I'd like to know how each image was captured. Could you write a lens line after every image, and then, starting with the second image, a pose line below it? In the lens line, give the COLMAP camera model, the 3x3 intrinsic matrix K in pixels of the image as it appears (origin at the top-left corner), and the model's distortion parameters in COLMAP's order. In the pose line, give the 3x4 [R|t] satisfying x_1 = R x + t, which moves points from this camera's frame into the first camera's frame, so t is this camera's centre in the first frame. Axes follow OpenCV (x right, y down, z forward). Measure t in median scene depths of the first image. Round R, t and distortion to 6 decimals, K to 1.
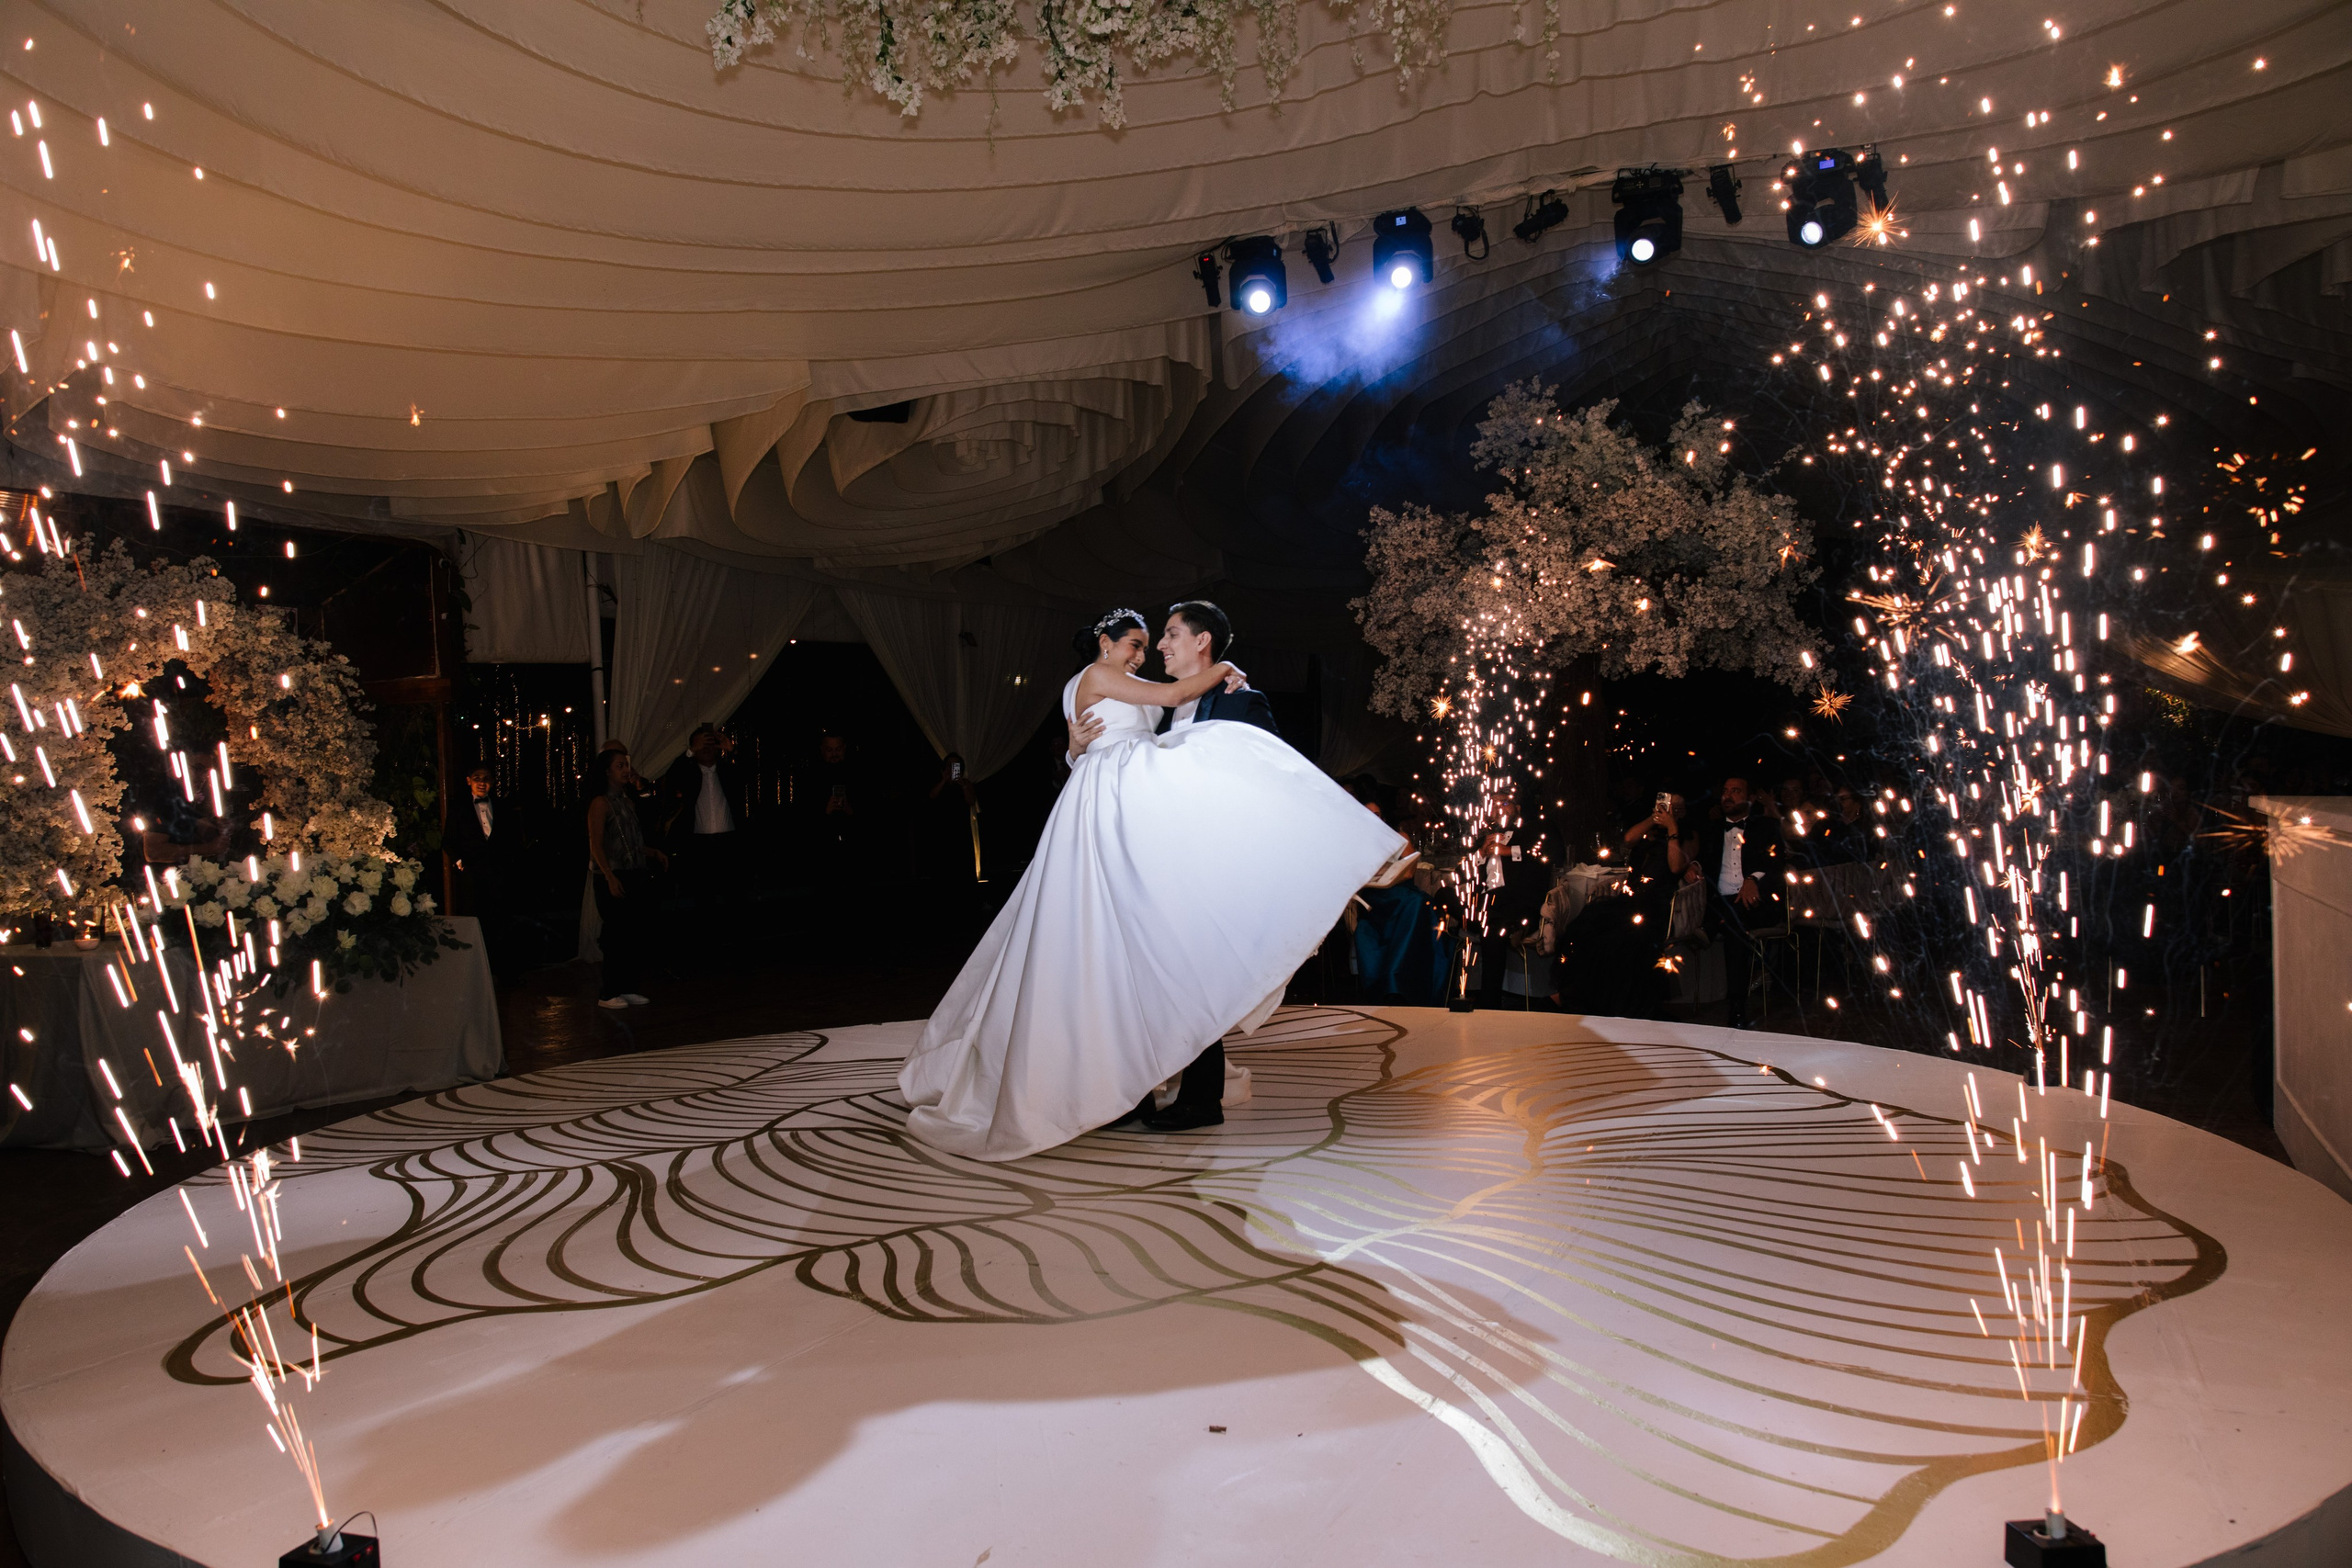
lens RADIAL K [[1658.4, 0, 1176.7], [0, 1658.4, 802.3], [0, 0, 1]] dist [-0.008419, -0.001341]
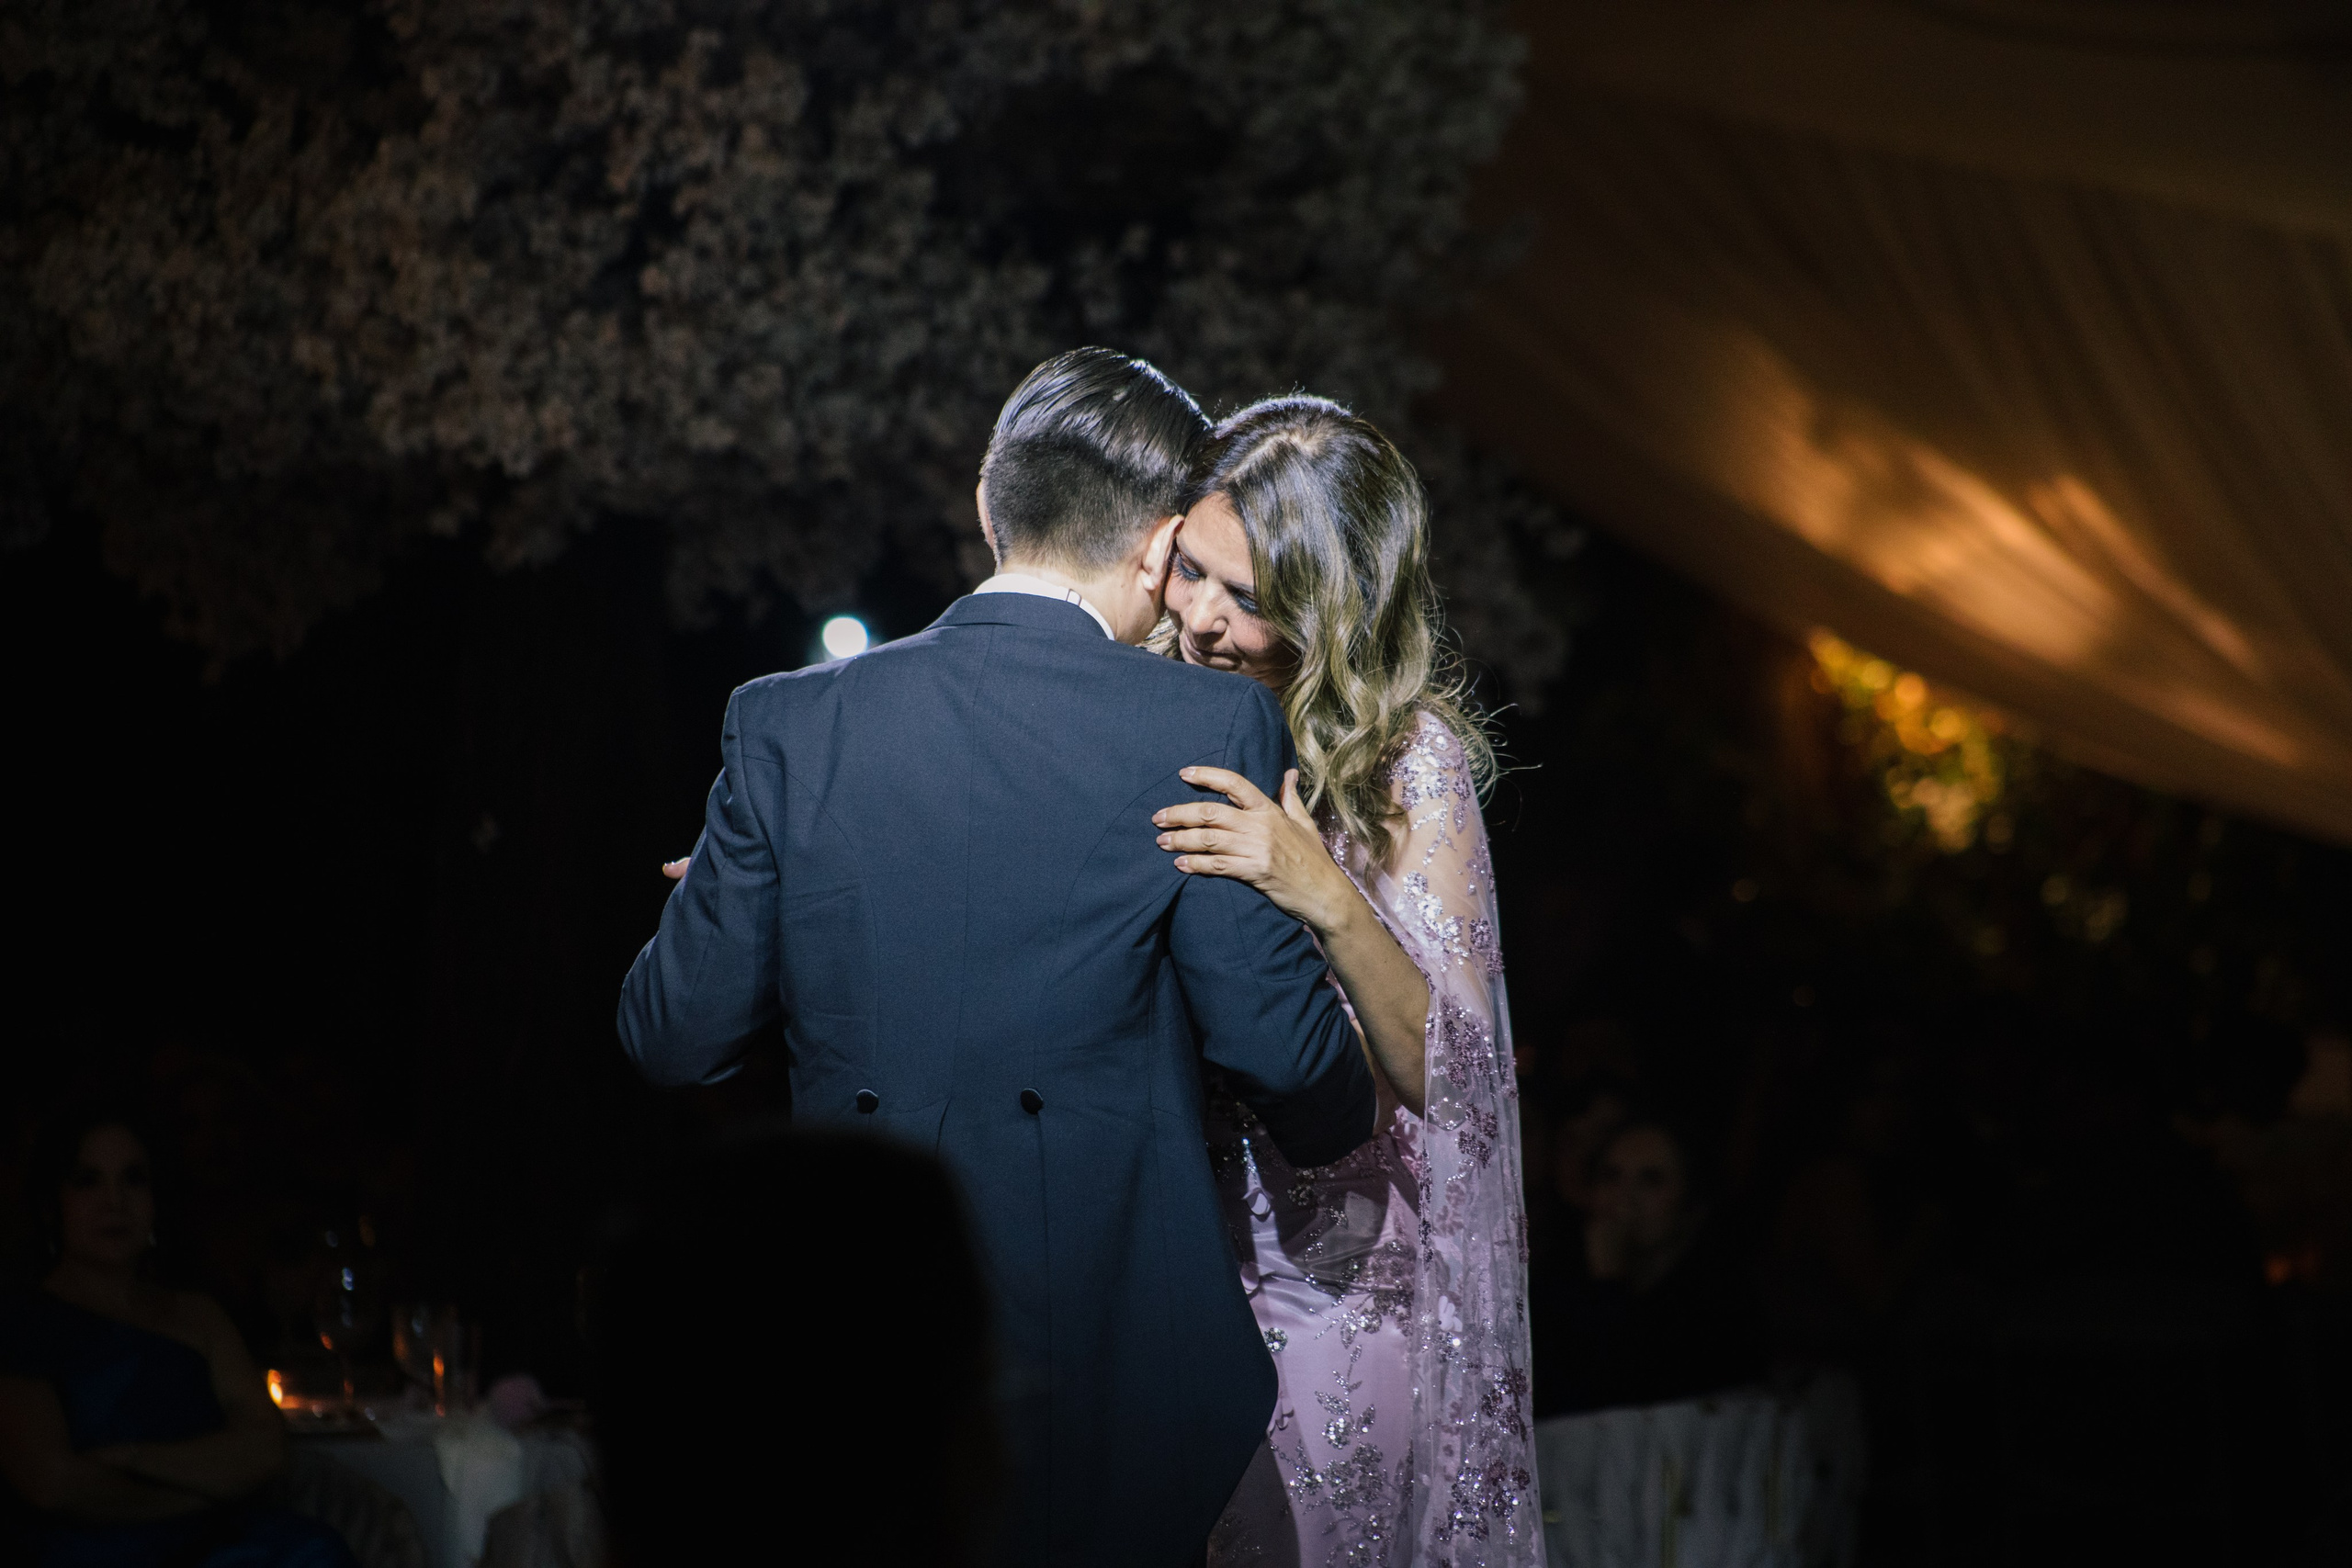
lens RADIAL K [[10082.6, 0, 1176.6], [0, 10082.6, 779.5], [0, 0, 1]] dist [1.210365, 0.000000]
pose [[0.849017, 0.028188, 0.527613, -0.489285], [-0.008790, 0.999191, -0.039238, 0.003642], [-0.528292, 0.028677, 0.848578, -0.282468]]
